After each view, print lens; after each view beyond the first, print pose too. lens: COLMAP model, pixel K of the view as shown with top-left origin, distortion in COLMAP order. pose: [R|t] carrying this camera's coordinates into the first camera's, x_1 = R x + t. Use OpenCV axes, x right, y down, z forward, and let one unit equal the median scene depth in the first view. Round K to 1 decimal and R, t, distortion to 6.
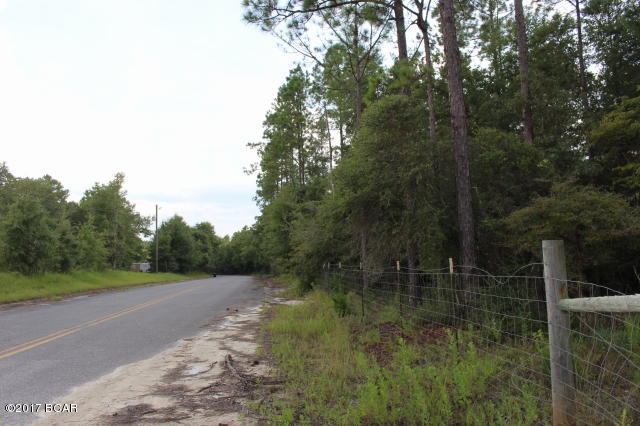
lens RADIAL K [[555.6, 0, 320.0], [0, 555.6, 213.0], [0, 0, 1]] dist [-0.072592, 0.008095]
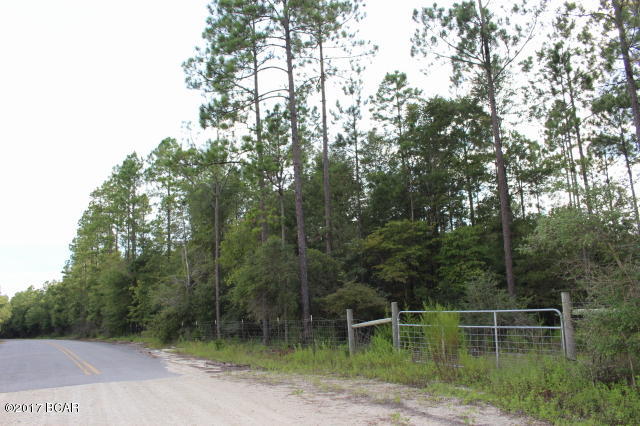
lens RADIAL K [[555.6, 0, 320.0], [0, 555.6, 213.0], [0, 0, 1]] dist [-0.072592, 0.008095]
pose [[0.927002, 0.059033, 0.370381, -0.477276], [-0.017936, 0.993383, -0.113438, -0.068943], [-0.374627, 0.098514, 0.921927, -0.981156]]
